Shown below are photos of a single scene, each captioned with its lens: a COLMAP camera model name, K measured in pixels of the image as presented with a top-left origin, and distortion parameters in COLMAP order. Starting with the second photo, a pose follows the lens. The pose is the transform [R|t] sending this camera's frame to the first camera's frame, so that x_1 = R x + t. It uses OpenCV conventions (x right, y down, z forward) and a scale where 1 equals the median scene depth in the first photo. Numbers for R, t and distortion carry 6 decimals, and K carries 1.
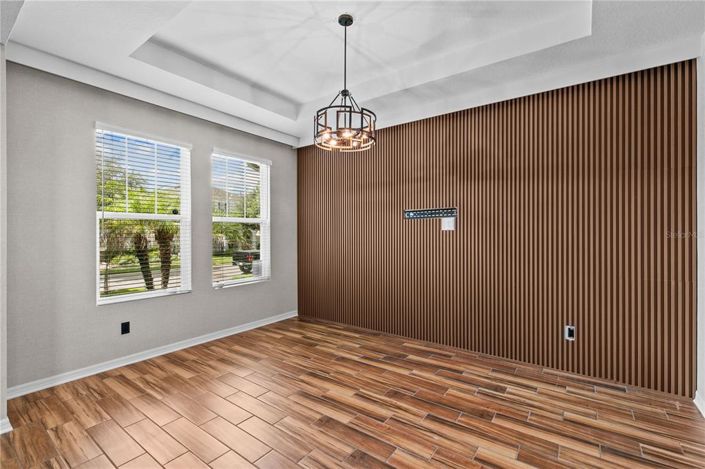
lens RADIAL K [[316.2, 0, 355.0], [0, 316.2, 234.3], [0, 0, 1]] dist [0.012059, 0.000774]
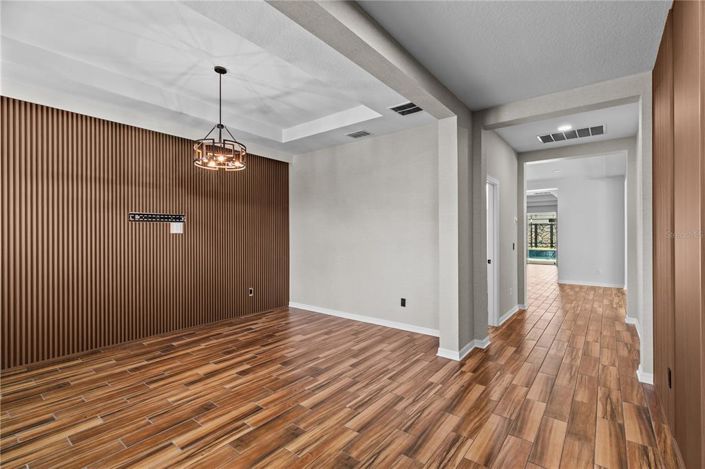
lens RADIAL K [[316.2, 0, 357.7], [0, 316.2, 233.9], [0, 0, 1]] dist [0.012059, 0.000774]
pose [[0.036655, 0.004863, 0.999316, -0.962073], [0.007619, 0.999958, -0.005145, 0.000894], [-0.999299, 0.007802, 0.036617, 0.300833]]
